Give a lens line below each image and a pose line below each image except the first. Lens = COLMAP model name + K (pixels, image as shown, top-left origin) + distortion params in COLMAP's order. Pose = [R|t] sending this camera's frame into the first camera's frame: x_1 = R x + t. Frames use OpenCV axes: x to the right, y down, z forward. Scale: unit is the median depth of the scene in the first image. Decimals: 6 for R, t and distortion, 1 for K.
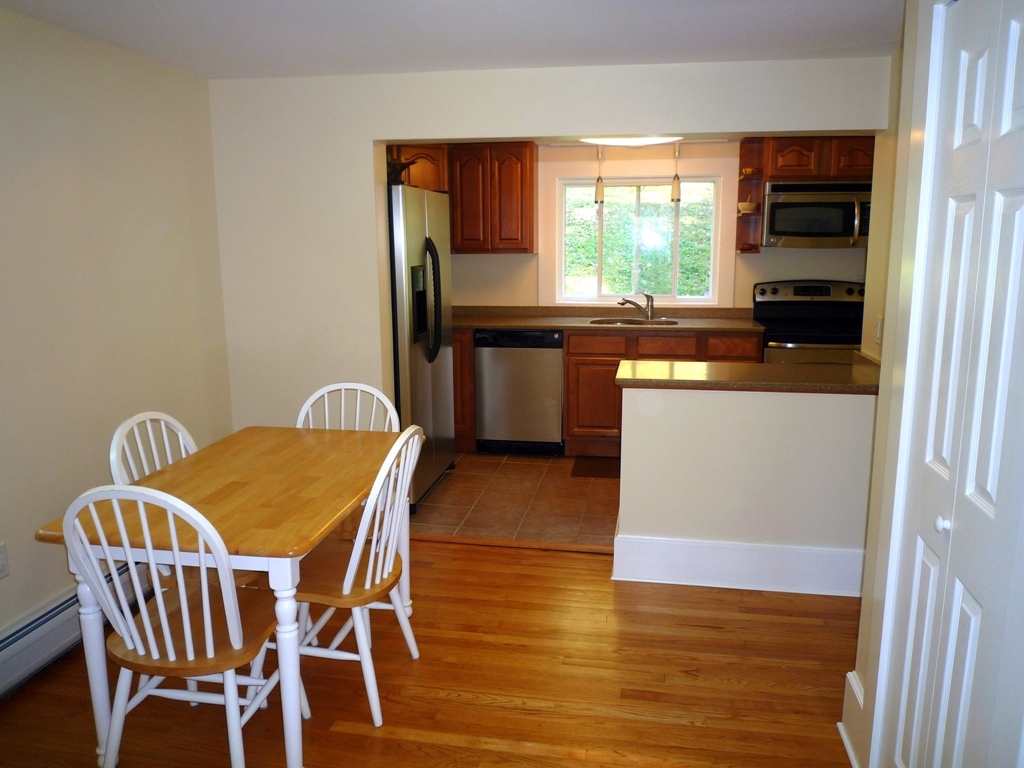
lens RADIAL K [[759.0, 0, 512.0], [0, 759.0, 384.0], [0, 0, 1]] dist [-0.025320, -0.003019]
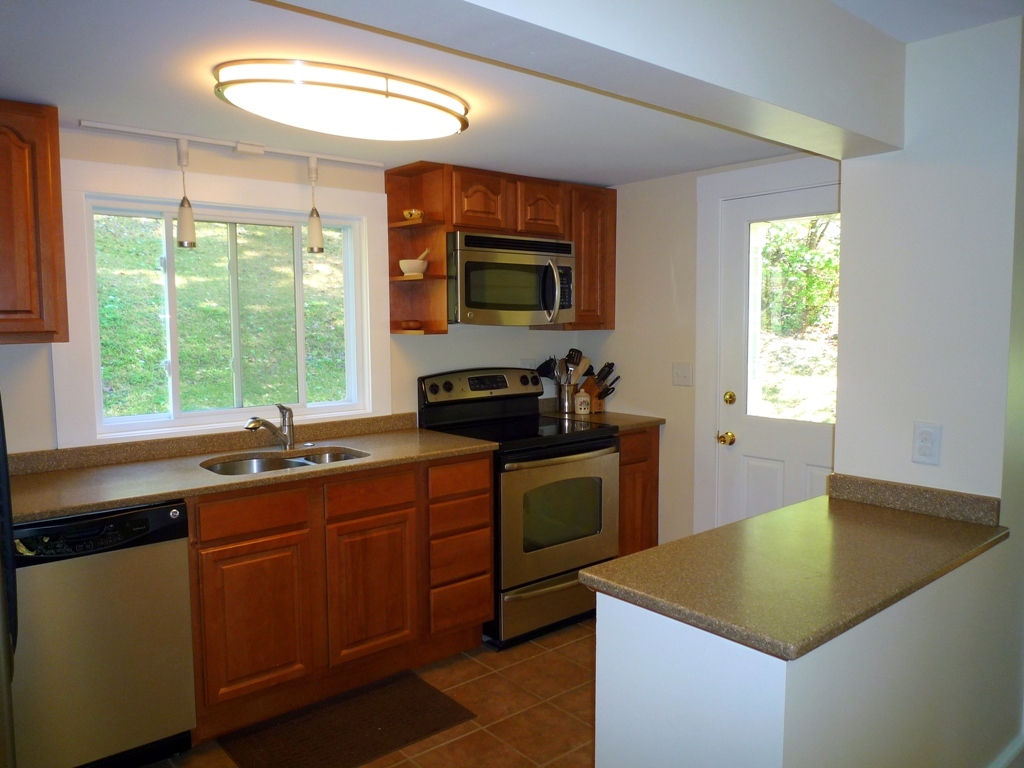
lens RADIAL K [[759.0, 0, 512.0], [0, 759.0, 384.0], [0, 0, 1]] dist [-0.025320, -0.003019]
pose [[0.633805, -0.065288, 0.770732, -0.160903], [0.144080, 0.988957, -0.034709, -0.092756], [-0.759955, 0.133046, 0.636213, 0.508306]]
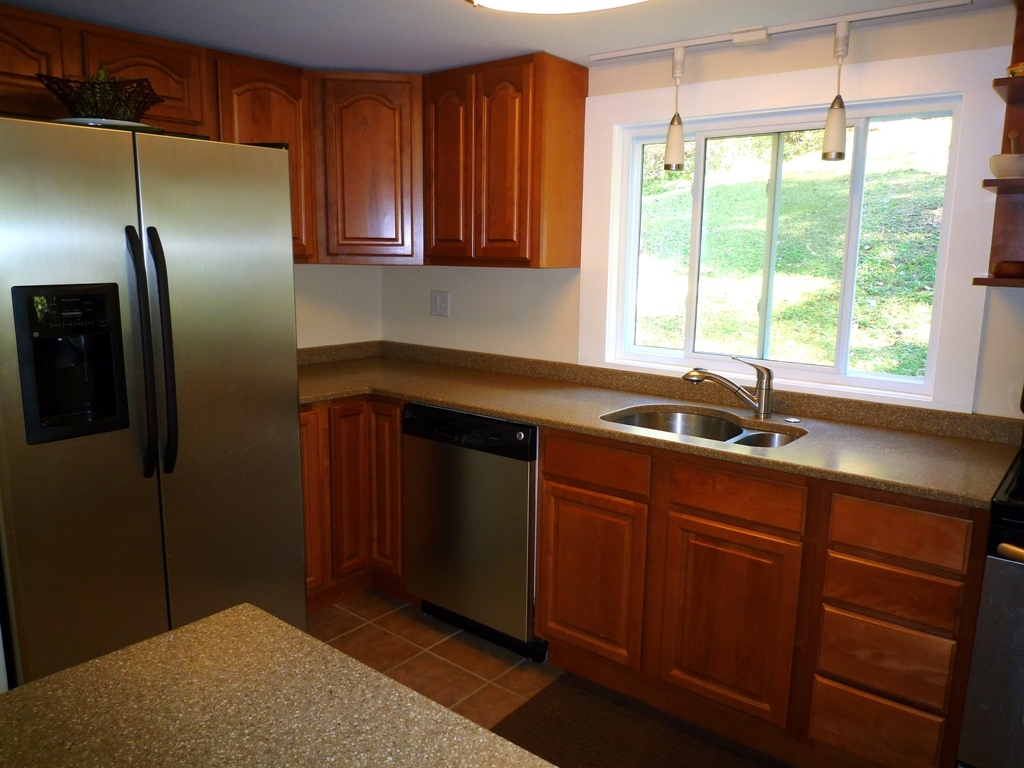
lens RADIAL K [[759.0, 0, 512.0], [0, 759.0, 384.0], [0, 0, 1]] dist [-0.025320, -0.003019]
pose [[0.877610, 0.102168, -0.468362, 0.271397], [-0.107930, 0.994051, 0.014602, -0.099445], [0.467068, 0.037735, 0.883416, 0.537200]]
